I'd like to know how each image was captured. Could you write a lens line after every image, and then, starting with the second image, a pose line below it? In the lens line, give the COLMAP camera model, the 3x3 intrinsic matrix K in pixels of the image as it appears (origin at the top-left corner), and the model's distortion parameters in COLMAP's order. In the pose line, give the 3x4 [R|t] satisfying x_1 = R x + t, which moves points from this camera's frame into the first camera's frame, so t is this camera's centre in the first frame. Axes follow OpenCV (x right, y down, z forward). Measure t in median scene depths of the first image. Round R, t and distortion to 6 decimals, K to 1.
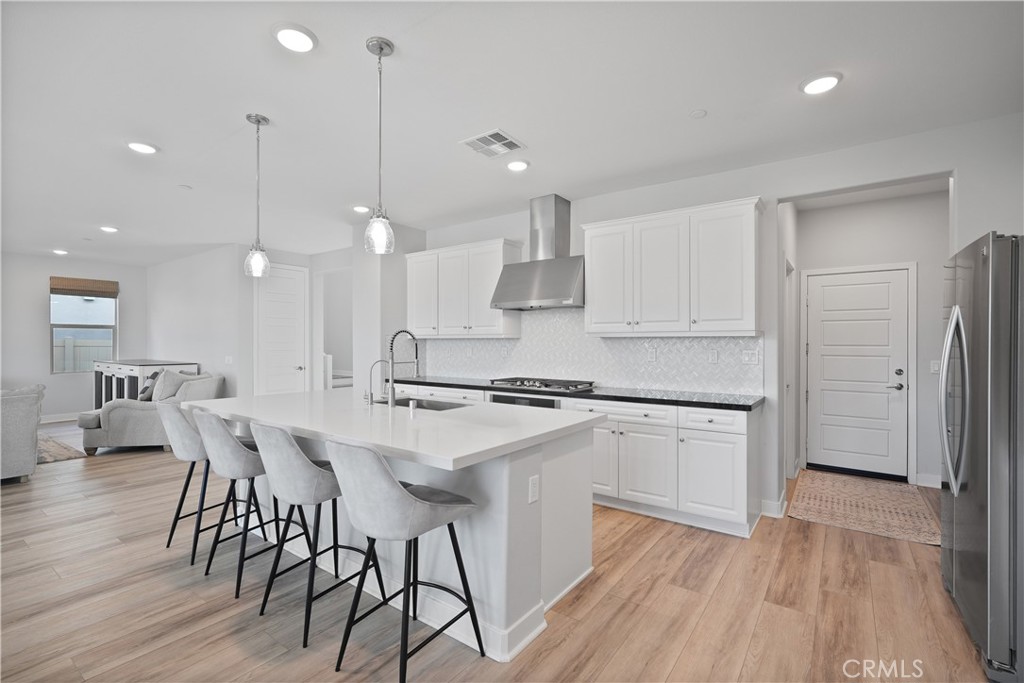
lens RADIAL K [[462.5, 0, 514.6], [0, 462.5, 342.4], [0, 0, 1]] dist [-0.014111, 0.010011]
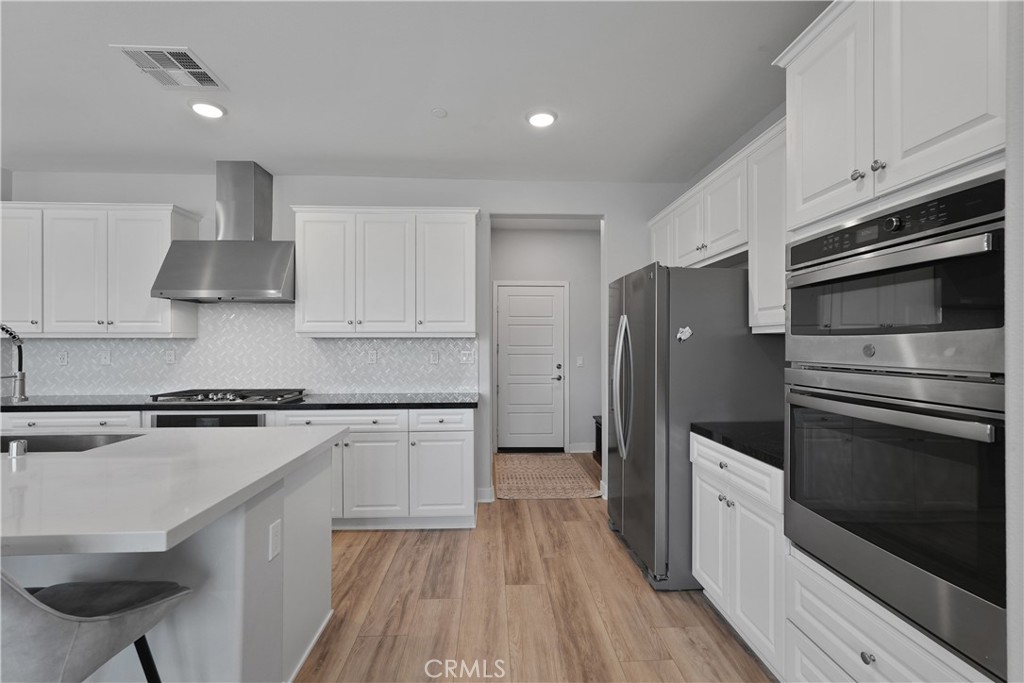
lens RADIAL K [[457.4, 0, 514.7], [0, 457.4, 342.4], [0, 0, 1]] dist [-0.015595, 0.009206]
pose [[0.779079, 0.000269, 0.626926, -0.070221], [0.001671, 0.999995, -0.002505, 0.000479], [-0.626924, 0.002999, 0.779075, 0.107885]]
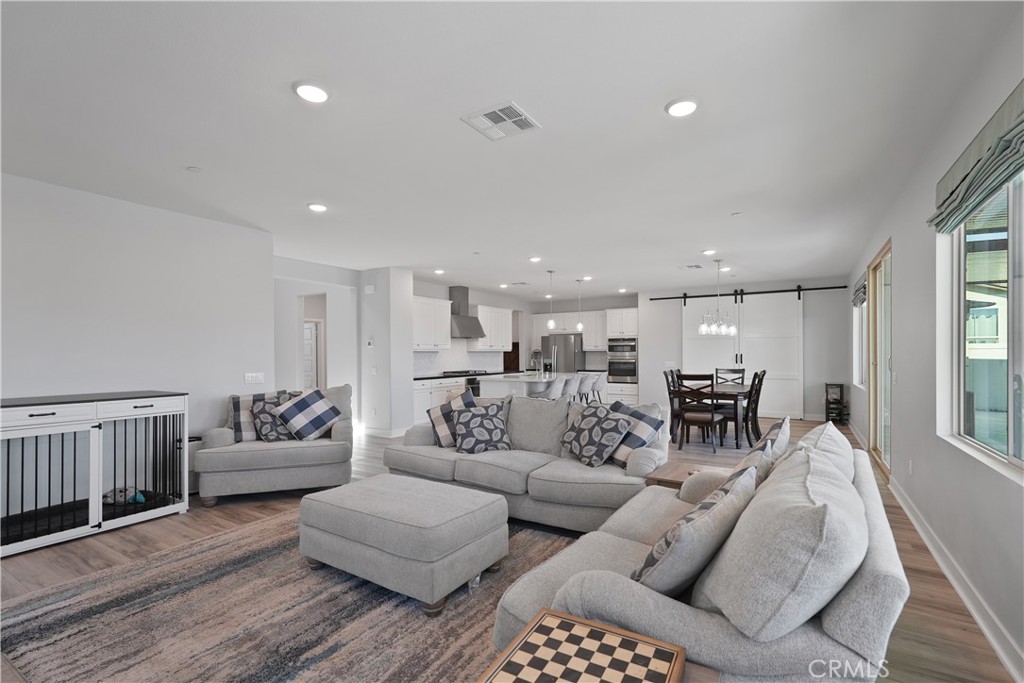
lens RADIAL K [[463.0, 0, 515.2], [0, 463.0, 349.9], [0, 0, 1]] dist [-0.022939, 0.009669]
pose [[-0.073157, 0.007177, 0.997295, -2.673515], [0.004588, 0.999966, -0.006860, -0.001309], [-0.997310, 0.004073, -0.073188, 1.154572]]
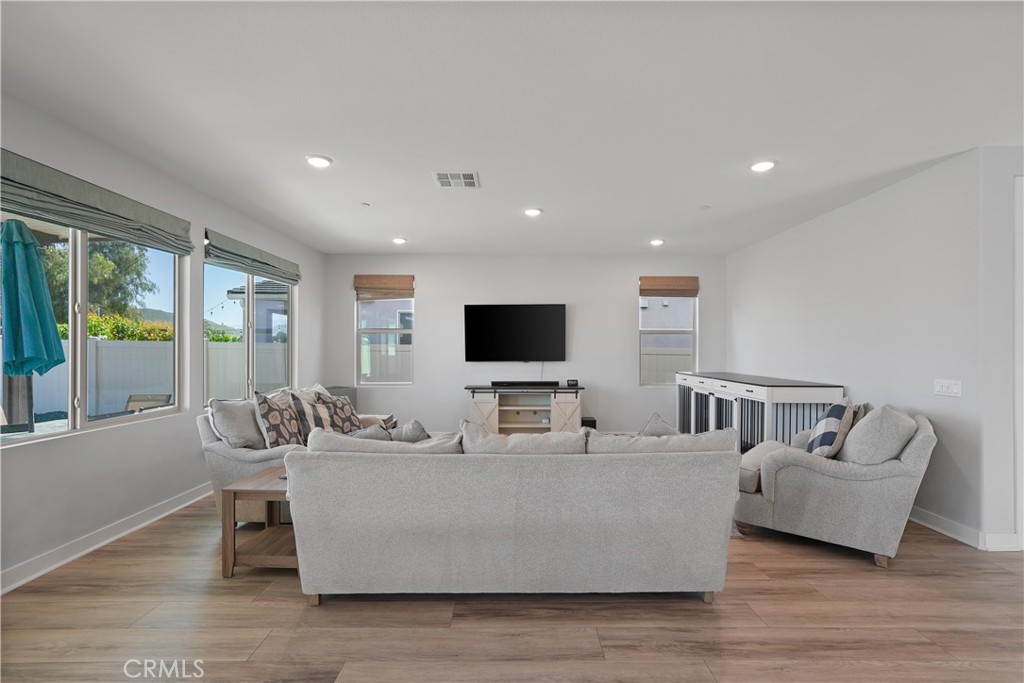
lens RADIAL K [[463.0, 0, 515.2], [0, 463.0, 349.9], [0, 0, 1]] dist [-0.022939, 0.009669]
pose [[0.593190, 0.003336, -0.805056, -0.930871], [-0.004325, 0.999990, 0.000957, -0.001262], [0.805051, 0.002914, 0.593199, 0.590982]]
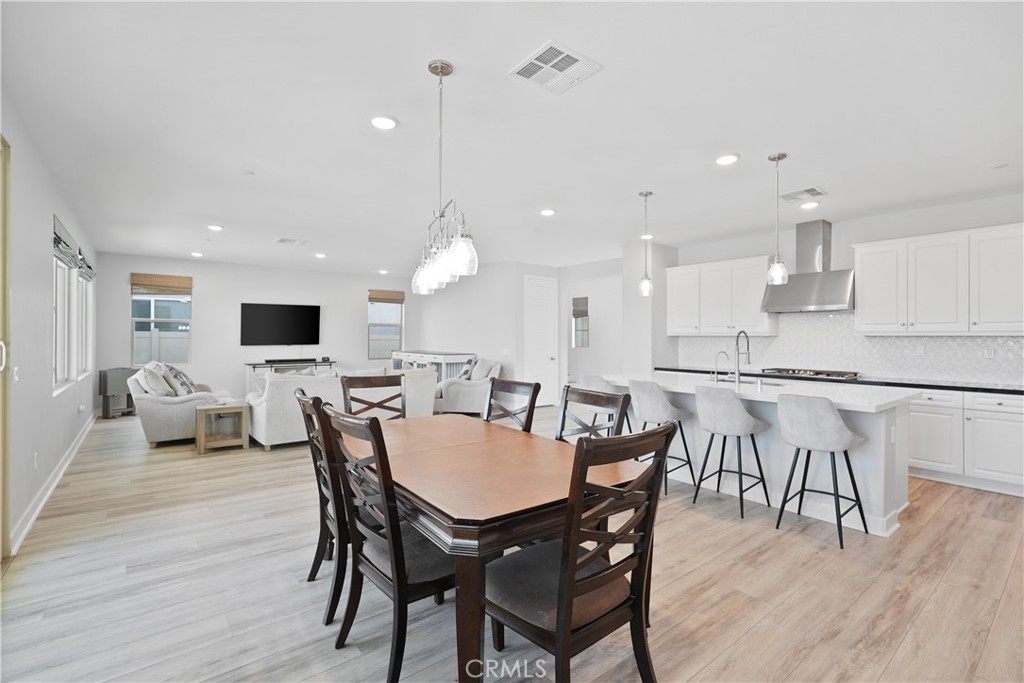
lens RADIAL K [[466.4, 0, 517.9], [0, 466.4, 336.0], [0, 0, 1]] dist [-0.018298, 0.009931]
pose [[0.965188, 0.004071, -0.261524, -0.459515], [-0.005258, 0.999979, -0.003841, -0.001016], [0.261503, 0.005082, 0.965189, -0.497137]]
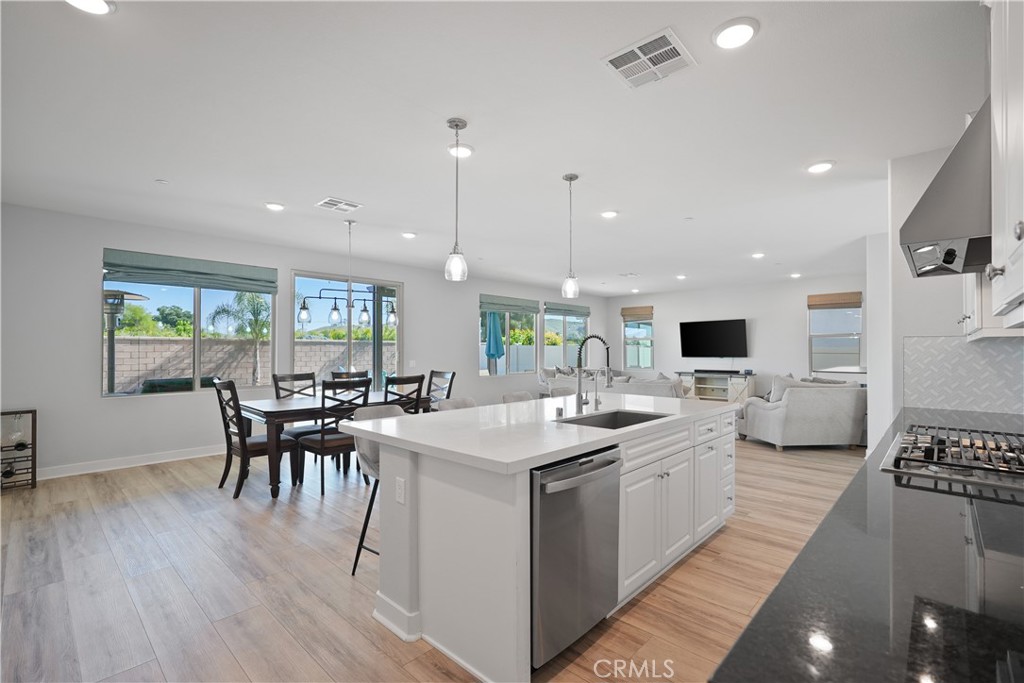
lens RADIAL K [[457.4, 0, 514.7], [0, 457.4, 342.4], [0, 0, 1]] dist [-0.015595, 0.009206]
pose [[-0.121975, -0.016984, -0.992388, 0.605746], [-0.002804, 0.999855, -0.016767, 0.005428], [0.992529, 0.000737, -0.122005, 0.817586]]
